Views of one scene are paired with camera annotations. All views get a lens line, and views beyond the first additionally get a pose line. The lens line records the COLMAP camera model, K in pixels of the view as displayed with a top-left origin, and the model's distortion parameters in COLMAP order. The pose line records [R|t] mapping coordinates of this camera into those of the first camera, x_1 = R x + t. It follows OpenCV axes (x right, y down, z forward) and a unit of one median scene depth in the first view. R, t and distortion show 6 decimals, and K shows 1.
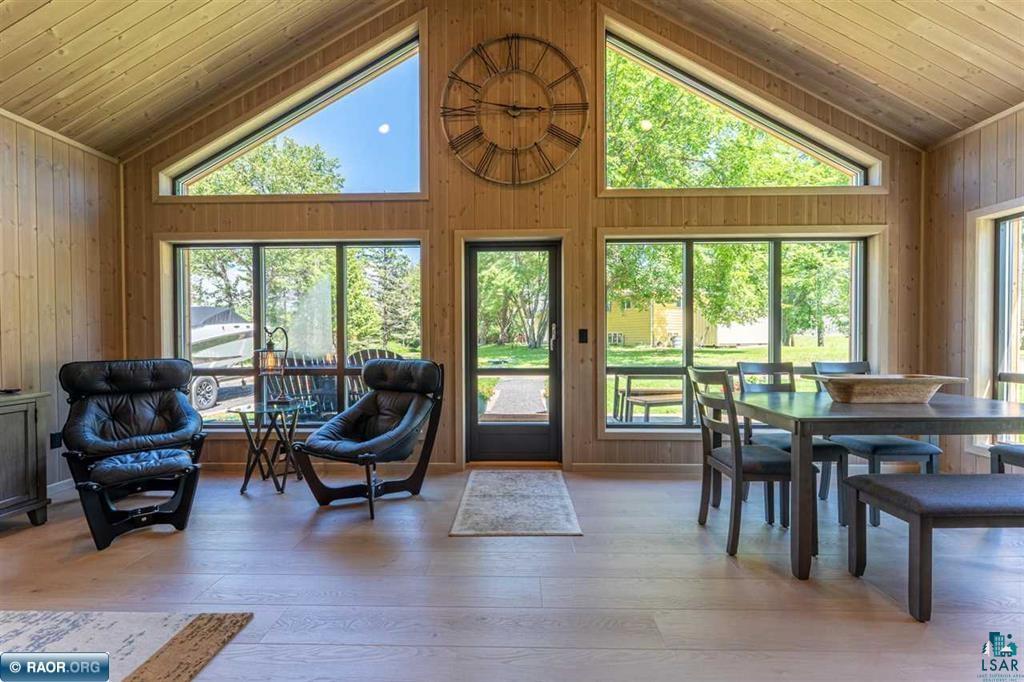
lens RADIAL K [[408.8, 0, 513.9], [0, 408.8, 345.5], [0, 0, 1]] dist [0.000912, -0.000189]
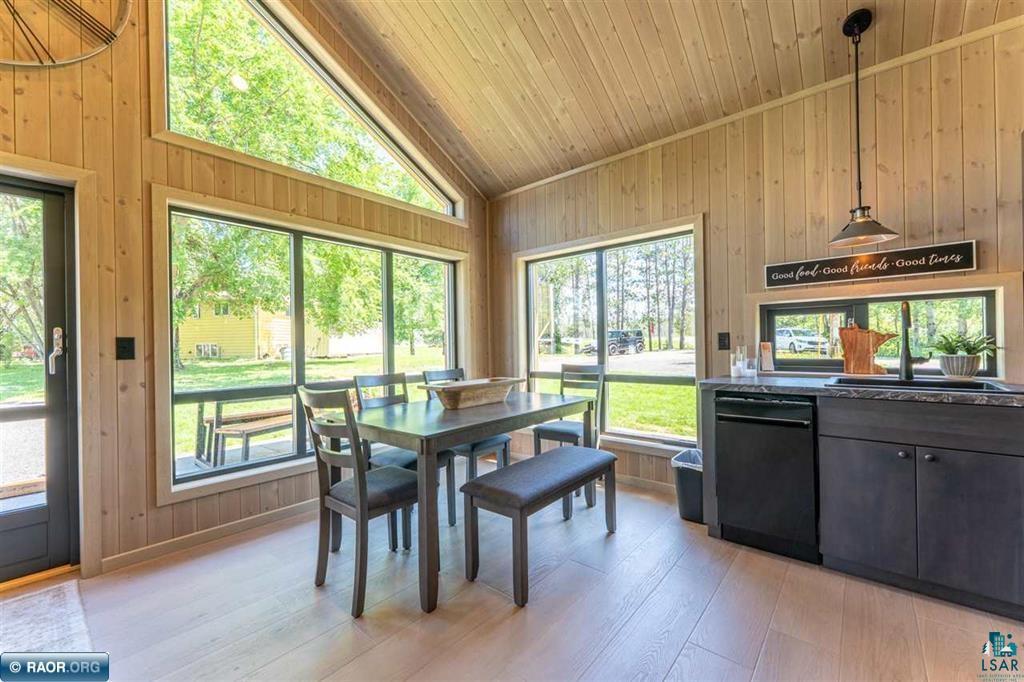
lens RADIAL K [[408.8, 0, 509.0], [0, 408.8, 345.4], [0, 0, 1]] dist [0.000912, -0.000189]
pose [[0.639701, -0.004173, 0.768612, 0.065035], [0.025217, 0.999561, -0.015561, -0.002824], [-0.768210, 0.029336, 0.639526, 0.147471]]
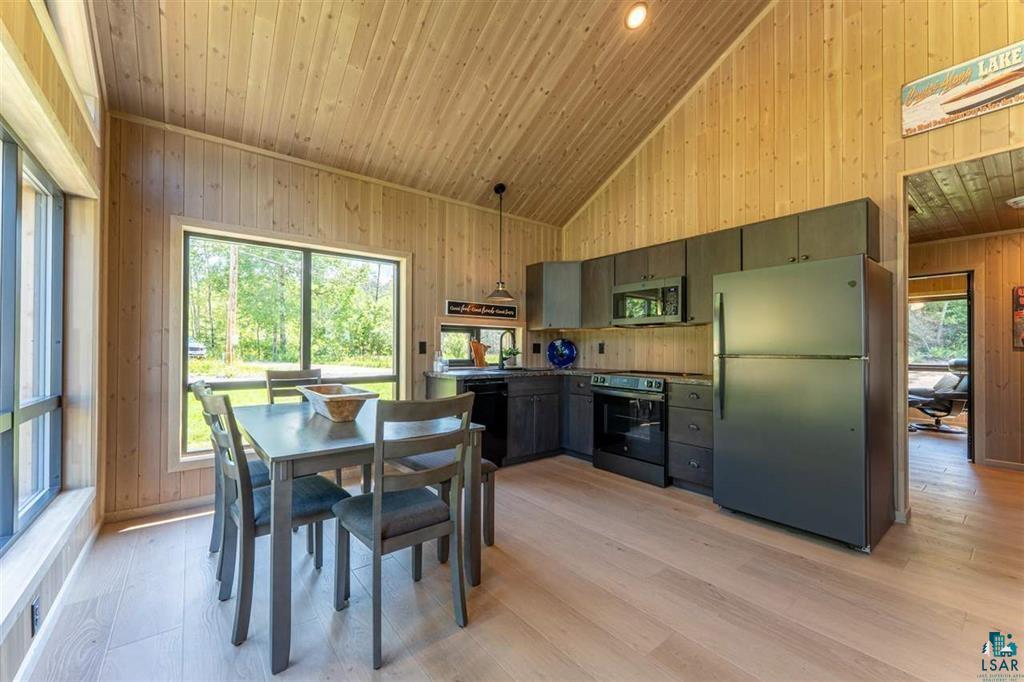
lens RADIAL K [[408.8, 0, 511.4], [0, 408.8, 345.1], [0, 0, 1]] dist [0.000912, -0.000189]
pose [[-0.633583, 0.008085, 0.773633, -0.090702], [0.011842, 0.999930, -0.000751, -0.017056], [-0.773584, 0.008686, -0.633634, 0.897361]]
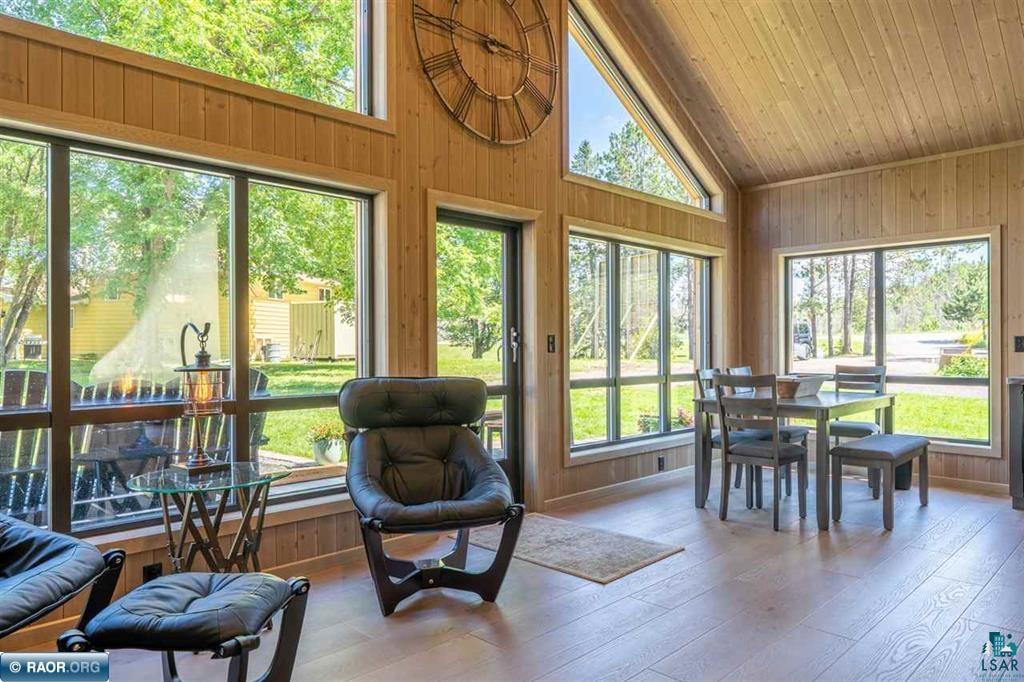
lens RADIAL K [[674.8, 0, 504.4], [0, 674.8, 347.1], [0, 0, 1]] dist [-0.008811, 0.002104]
pose [[0.696279, 0.001667, 0.717769, -0.887976], [0.011154, 0.999851, -0.013143, 0.000477], [-0.717684, 0.017158, 0.696157, 0.127455]]
